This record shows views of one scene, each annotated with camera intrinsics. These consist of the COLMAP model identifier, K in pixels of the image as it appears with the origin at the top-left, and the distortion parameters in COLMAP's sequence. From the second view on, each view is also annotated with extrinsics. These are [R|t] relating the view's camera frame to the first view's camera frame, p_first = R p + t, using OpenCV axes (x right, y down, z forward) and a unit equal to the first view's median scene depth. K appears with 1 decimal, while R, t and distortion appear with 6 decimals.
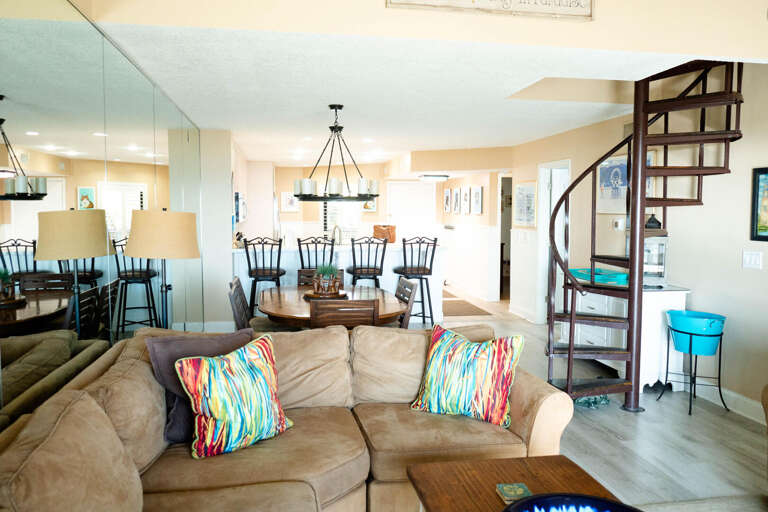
lens RADIAL K [[608.2, 0, 382.3], [0, 608.2, 252.9], [0, 0, 1]] dist [-0.020763, 0.008933]
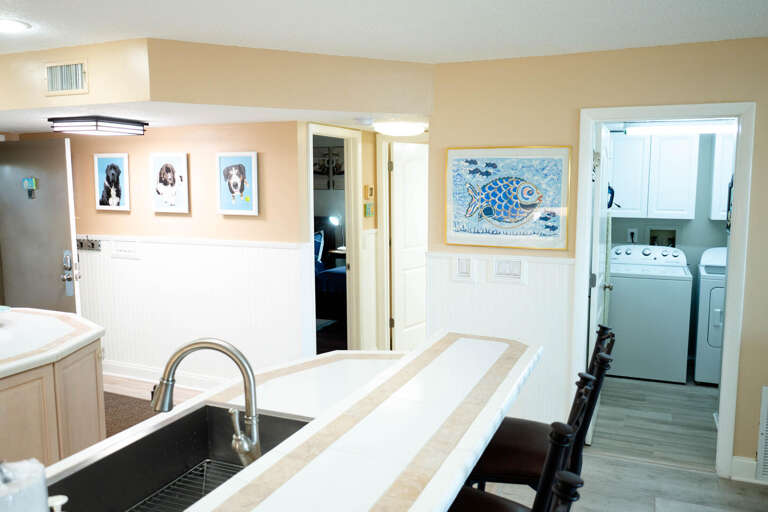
lens RADIAL K [[608.2, 0, 382.3], [0, 608.2, 252.9], [0, 0, 1]] dist [-0.020763, 0.008933]
pose [[0.550173, -0.096084, 0.829504, -0.191550], [0.059862, 0.995341, 0.075589, -0.075965], [-0.832902, 0.008069, 0.553362, 0.792368]]
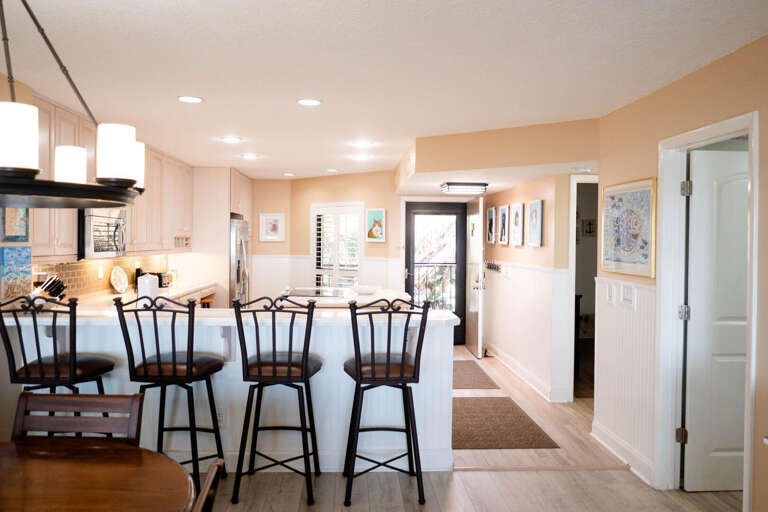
lens RADIAL K [[608.2, 0, 382.3], [0, 608.2, 252.9], [0, 0, 1]] dist [-0.020763, 0.008933]
pose [[0.993157, 0.008762, -0.116456, 0.090871], [-0.014610, 0.998669, -0.049458, -0.031356], [0.115868, 0.050821, 0.991964, 0.464490]]
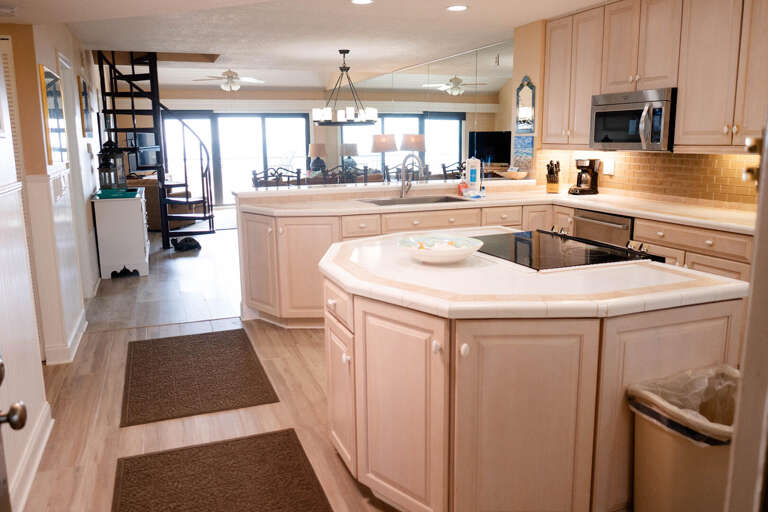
lens RADIAL K [[608.2, 0, 382.3], [0, 608.2, 252.9], [0, 0, 1]] dist [-0.020763, 0.008933]
pose [[-0.985709, 0.044621, -0.162442, 0.050157], [0.002470, 0.968007, 0.250912, -0.094891], [0.168441, 0.246925, -0.954283, 1.469953]]
